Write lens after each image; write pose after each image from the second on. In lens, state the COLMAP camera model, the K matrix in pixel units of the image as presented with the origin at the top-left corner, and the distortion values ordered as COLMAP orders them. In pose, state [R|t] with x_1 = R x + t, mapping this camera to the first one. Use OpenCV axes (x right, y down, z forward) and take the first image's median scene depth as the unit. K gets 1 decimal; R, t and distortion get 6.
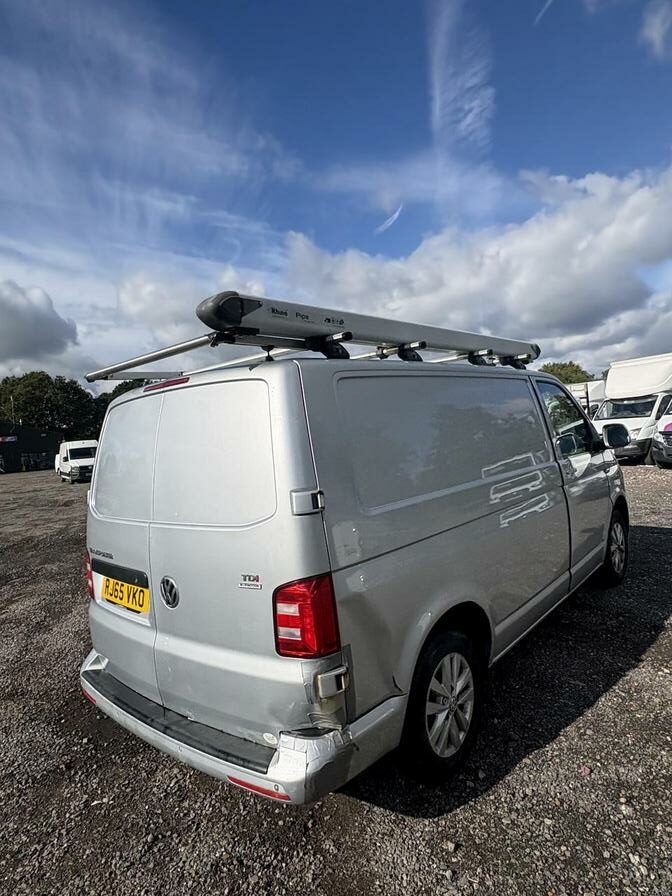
lens RADIAL K [[544.9, 0, 346.2], [0, 544.9, 442.6], [0, 0, 1]] dist [-0.000062, 0.005764]
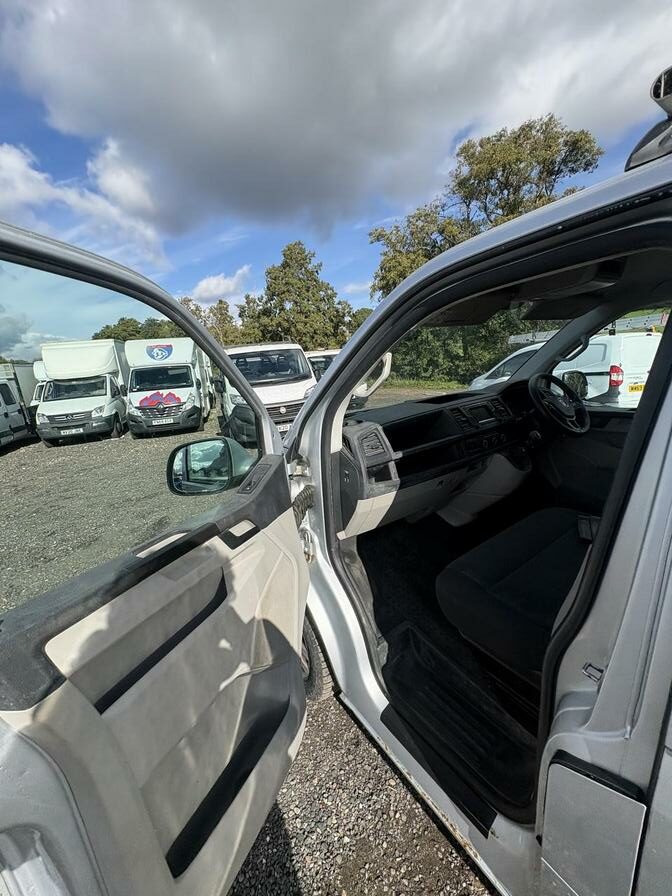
lens RADIAL K [[360.4, 0, 331.9], [0, 360.4, 453.2], [0, 0, 1]] dist [-0.007089, 0.002375]
pose [[0.249523, -0.179287, 0.951627, -0.011557], [0.090233, 0.982741, 0.161489, -0.002474], [-0.964156, 0.045572, 0.261394, 0.108202]]
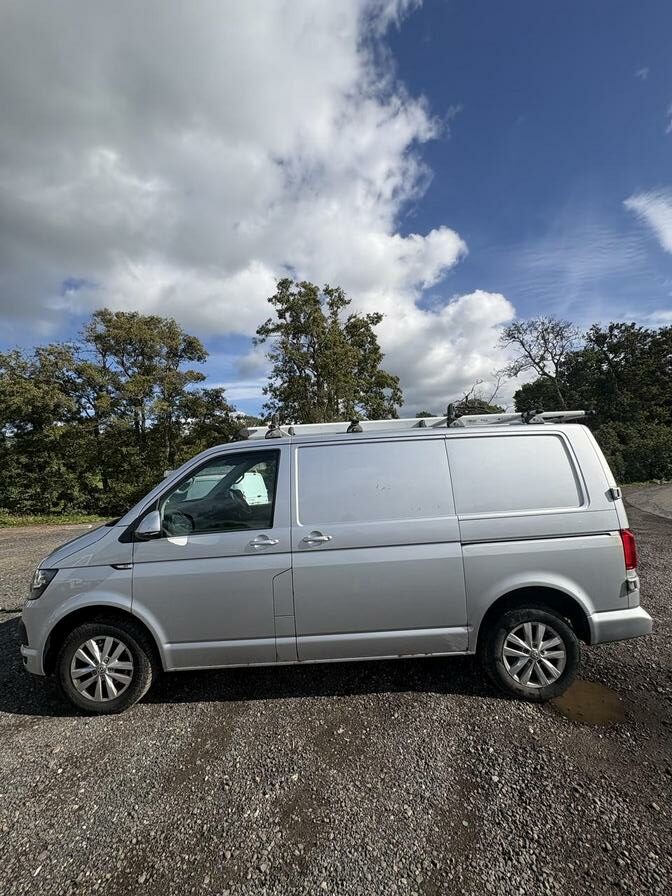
lens RADIAL K [[360.4, 0, 344.8], [0, 360.4, 444.1], [0, 0, 1]] dist [-0.007089, 0.002375]
pose [[-0.654657, 0.171331, 0.736254, -0.047585], [0.136636, 0.984753, -0.107665, -0.000624], [-0.743475, 0.030116, -0.668085, 0.135013]]
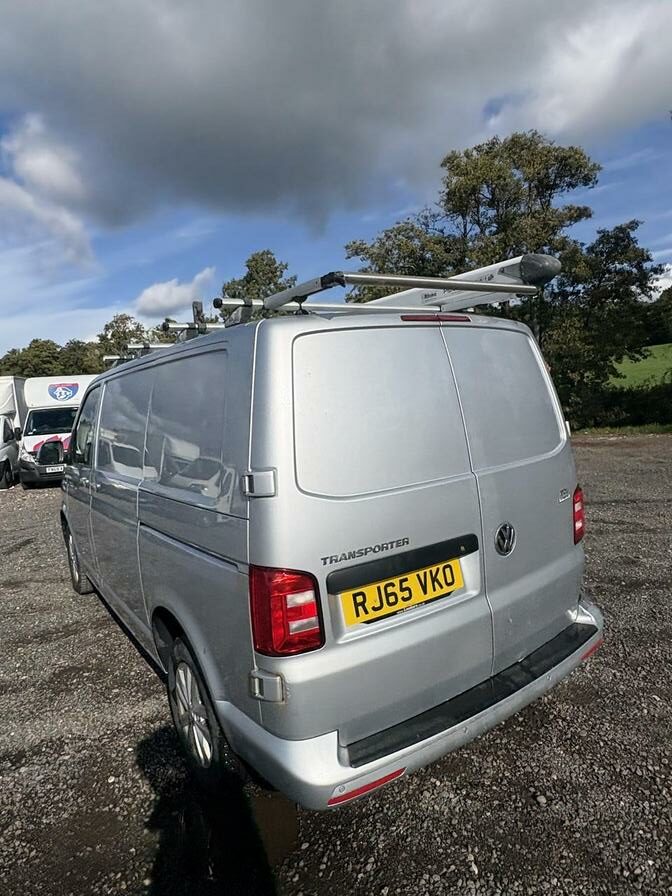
lens RADIAL K [[544.9, 0, 343.1], [0, 544.9, 448.0], [0, 0, 1]] dist [-0.000062, 0.005764]
pose [[0.235562, -0.025463, 0.971526, -0.066587], [0.087120, 0.996185, 0.004985, 0.004543], [-0.967947, 0.083465, 0.236882, 0.052925]]
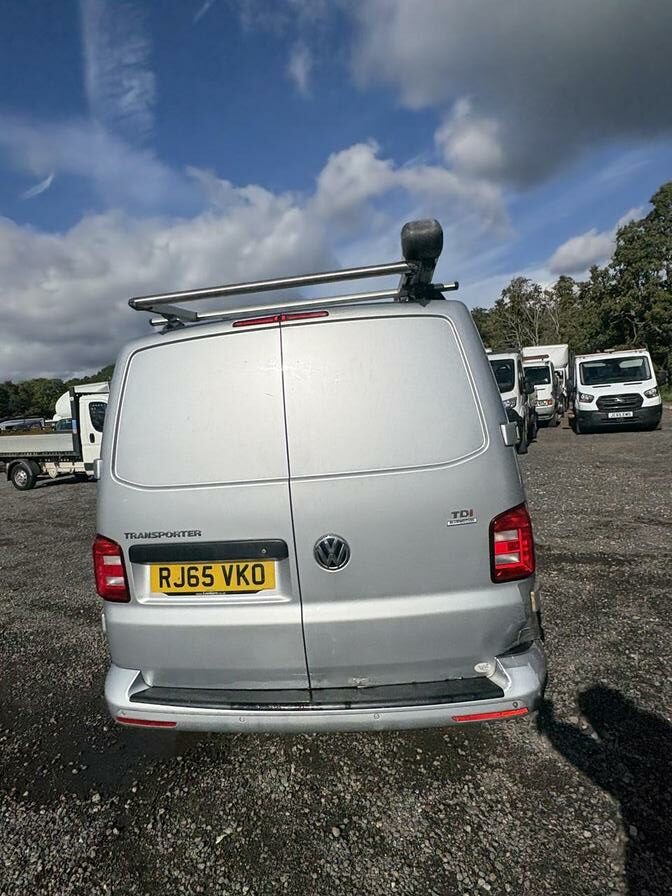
lens RADIAL K [[544.9, 0, 334.2], [0, 544.9, 448.7], [0, 0, 1]] dist [-0.000062, 0.005764]
pose [[0.828768, -0.046498, 0.557657, -0.041122], [0.037377, 0.998916, 0.027743, 0.004251], [-0.558342, -0.002149, 0.829608, 0.013873]]
